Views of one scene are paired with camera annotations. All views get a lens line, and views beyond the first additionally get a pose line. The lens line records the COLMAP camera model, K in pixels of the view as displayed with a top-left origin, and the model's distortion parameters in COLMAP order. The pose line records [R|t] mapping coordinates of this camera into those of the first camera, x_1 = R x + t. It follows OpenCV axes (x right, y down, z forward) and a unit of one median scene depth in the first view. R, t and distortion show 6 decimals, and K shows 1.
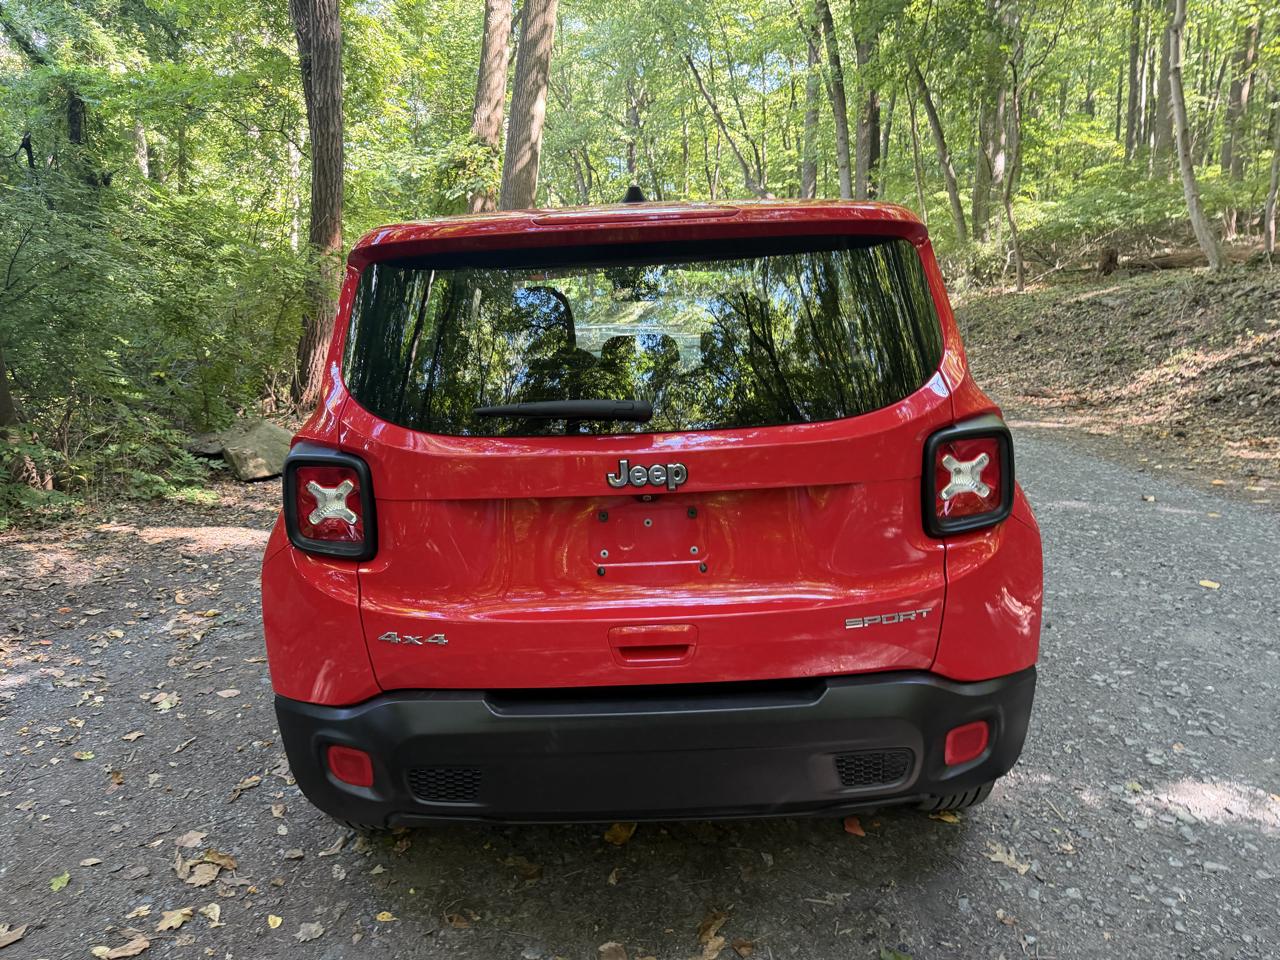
lens RADIAL K [[910.2, 0, 635.7], [0, 910.2, 491.8], [0, 0, 1]] dist [0.030735, -0.036887]
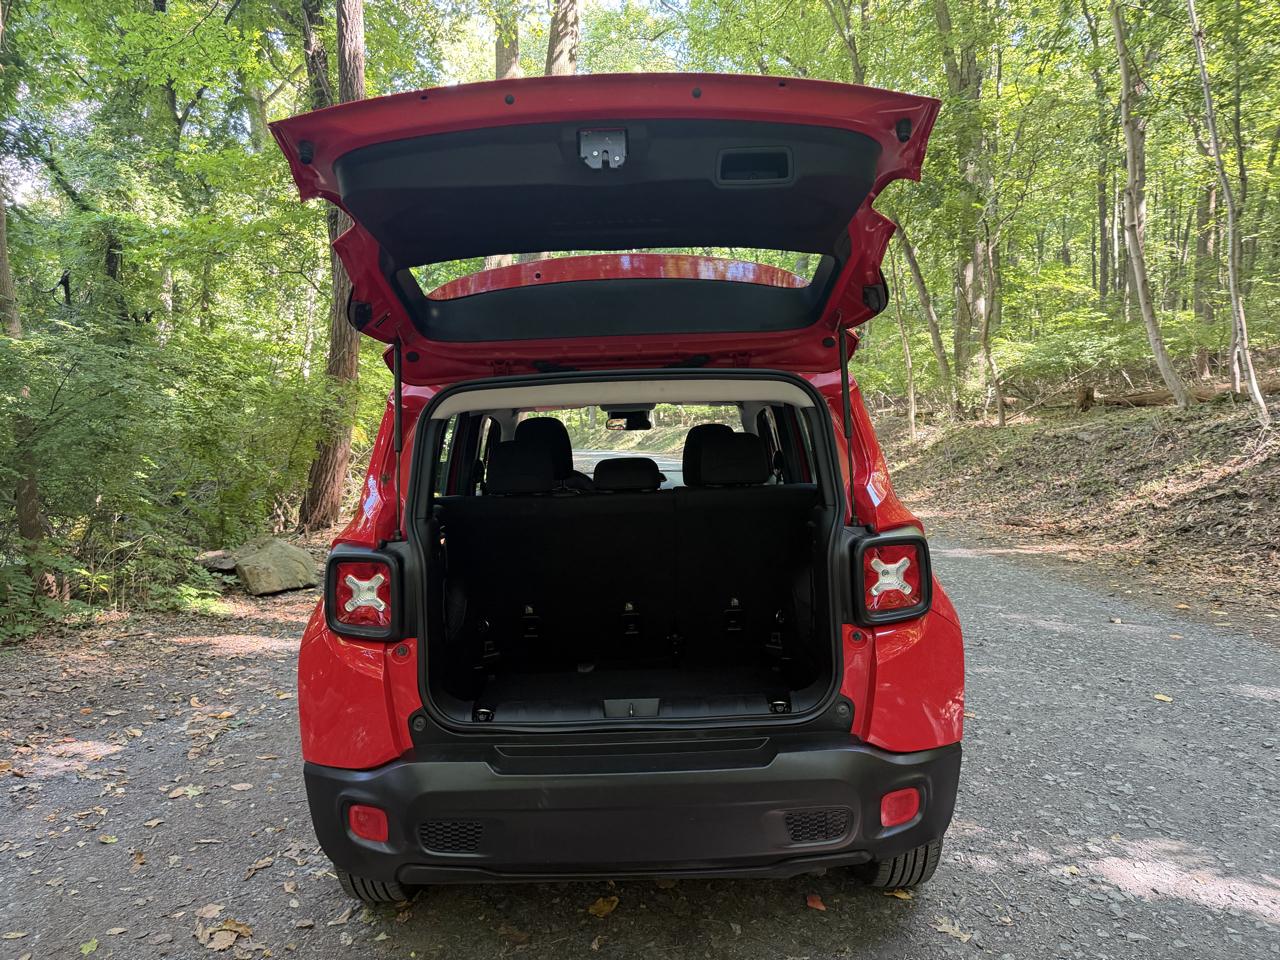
lens RADIAL K [[910.2, 0, 635.7], [0, 910.2, 491.8], [0, 0, 1]] dist [0.030735, -0.036887]
pose [[0.999941, 0.010714, 0.001956, 0.006415], [-0.010340, 0.990311, -0.138485, 0.013977], [-0.003420, 0.138456, 0.990363, -0.068771]]
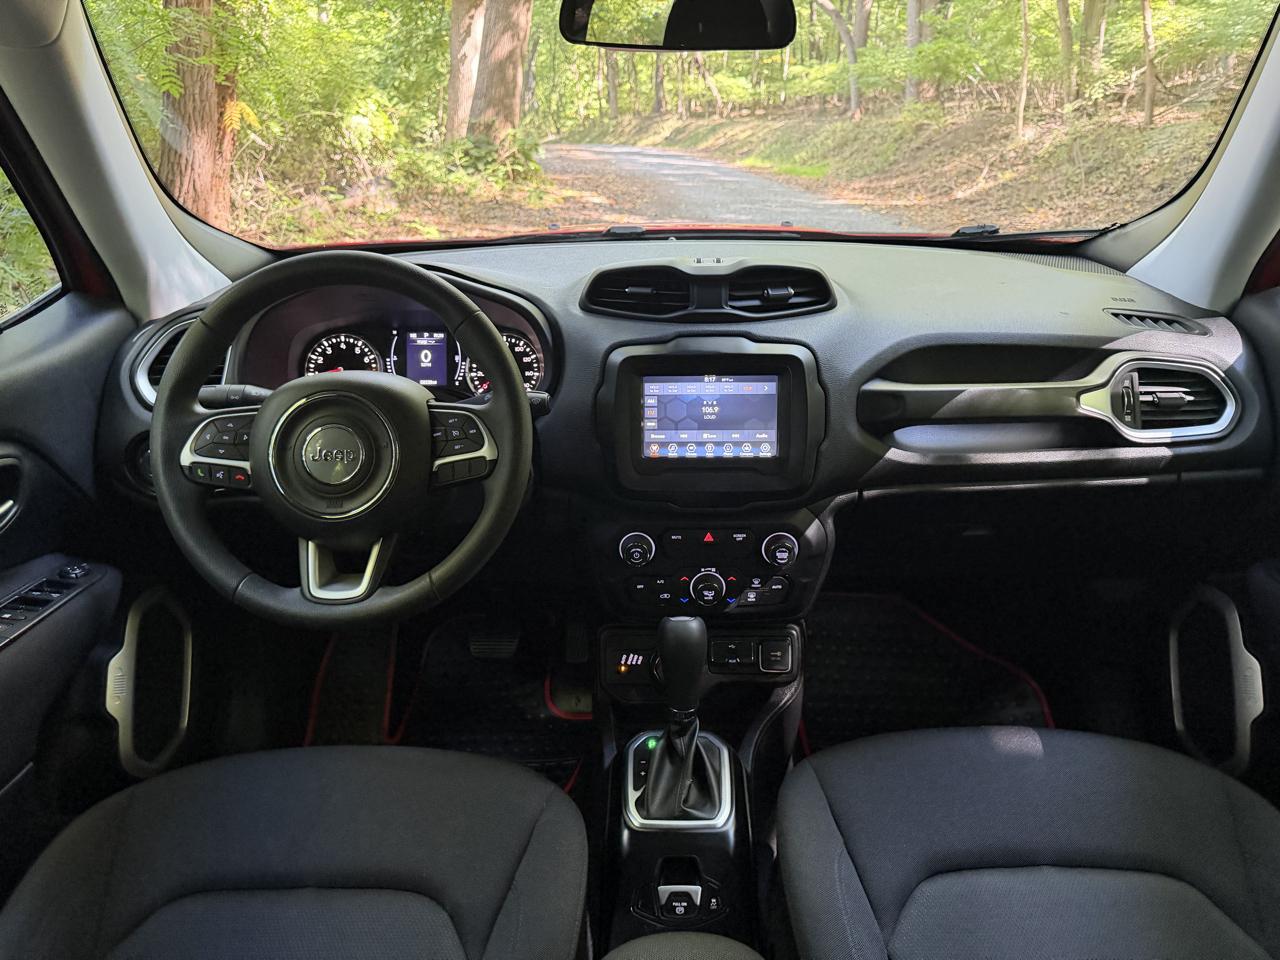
lens RADIAL K [[910.2, 0, 635.7], [0, 910.2, 491.8], [0, 0, 1]] dist [0.030735, -0.036887]
pose [[0.999121, 0.040346, -0.011361, -0.001830], [-0.037716, 0.983624, 0.176240, -0.101408], [0.018285, -0.175657, 0.984282, 0.538385]]
